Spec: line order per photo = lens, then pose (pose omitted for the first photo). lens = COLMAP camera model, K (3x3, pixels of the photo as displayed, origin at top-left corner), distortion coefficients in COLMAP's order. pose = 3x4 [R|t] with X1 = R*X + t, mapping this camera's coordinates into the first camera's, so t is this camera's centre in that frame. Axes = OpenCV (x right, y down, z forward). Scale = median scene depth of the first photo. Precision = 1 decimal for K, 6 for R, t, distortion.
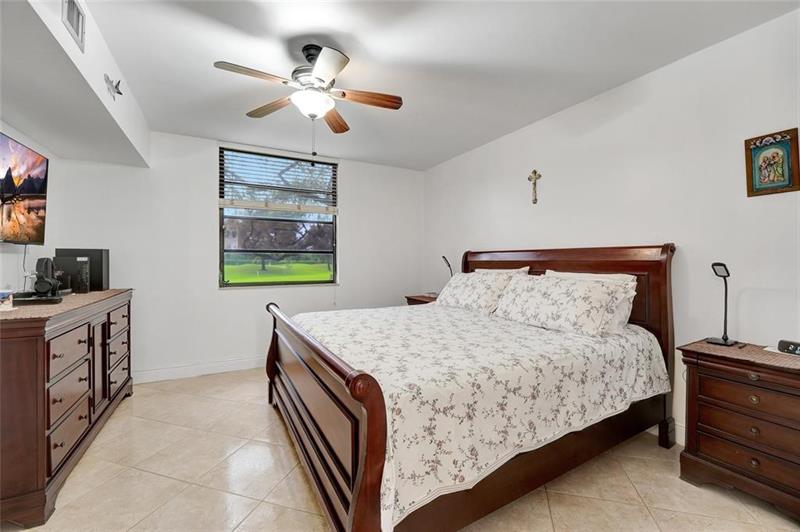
lens RADIAL K [[333.2, 0, 404.6], [0, 333.2, 260.8], [0, 0, 1]] dist [-0.022324, 0.000941]
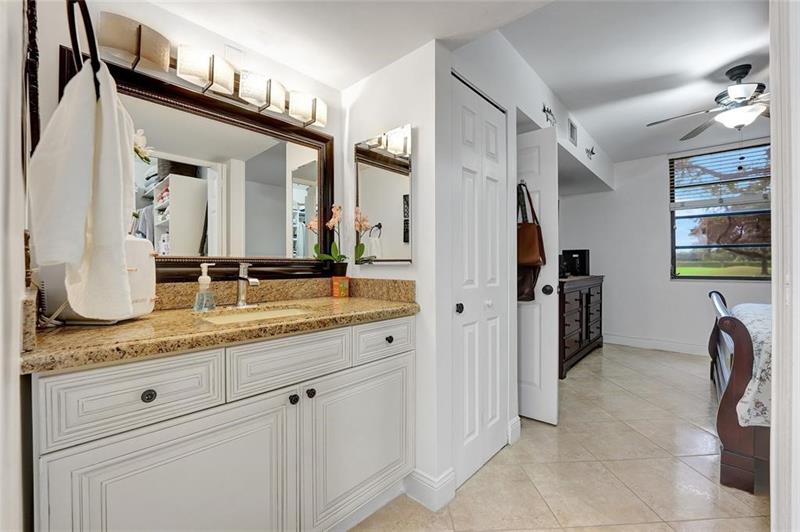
lens RADIAL K [[333.2, 0, 398.7], [0, 333.2, 263.4], [0, 0, 1]] dist [-0.022324, 0.000941]
pose [[0.315886, -0.004148, -0.948788, 0.309107], [0.004330, 0.999986, -0.002930, 0.031438], [0.948787, -0.003183, 0.315899, -0.362828]]
